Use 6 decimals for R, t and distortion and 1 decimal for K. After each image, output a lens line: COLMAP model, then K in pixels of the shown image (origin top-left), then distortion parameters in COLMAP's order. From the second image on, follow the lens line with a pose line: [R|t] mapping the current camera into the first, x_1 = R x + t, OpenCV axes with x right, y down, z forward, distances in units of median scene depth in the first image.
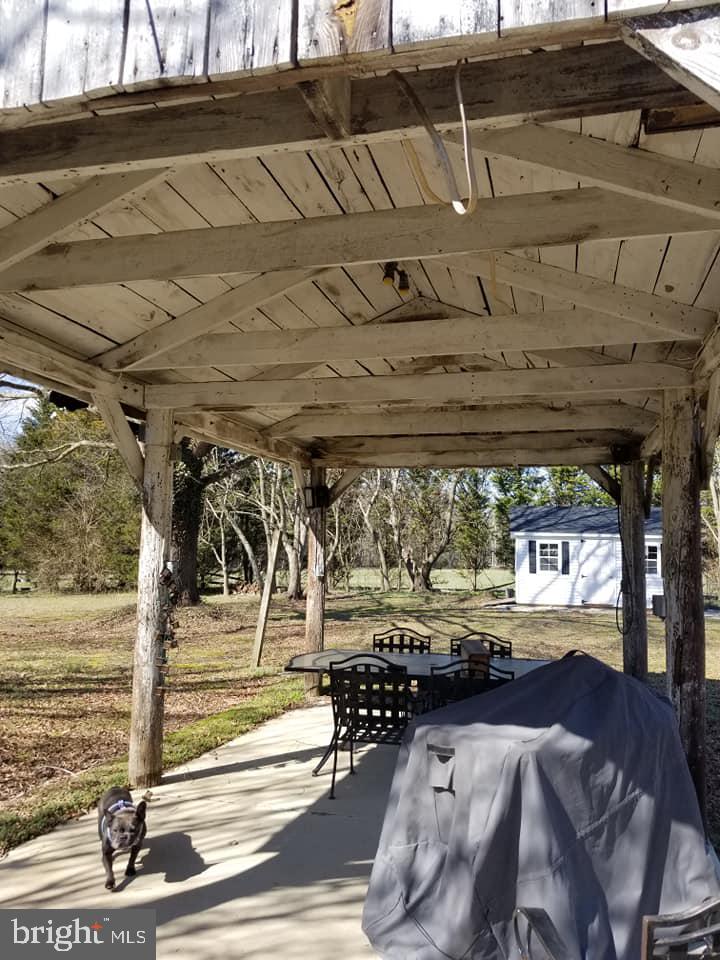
lens RADIAL K [[754.8, 0, 363.7], [0, 754.8, 470.7], [0, 0, 1]] dist [0.015956, -0.028381]
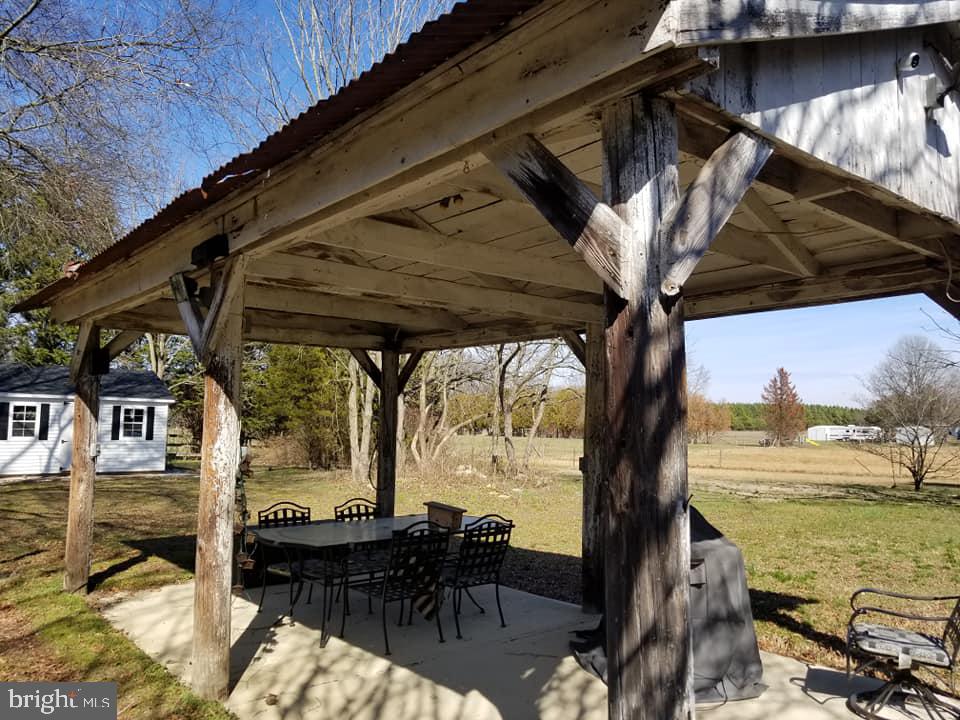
lens RADIAL K [[754.8, 0, 488.1], [0, 754.8, 352.5], [0, 0, 1]] dist [0.015956, -0.028381]
pose [[0.585589, 0.065481, 0.807959, -0.159911], [-0.089922, 0.995828, -0.015533, -0.000634], [-0.805605, -0.063557, 0.589034, 0.046798]]
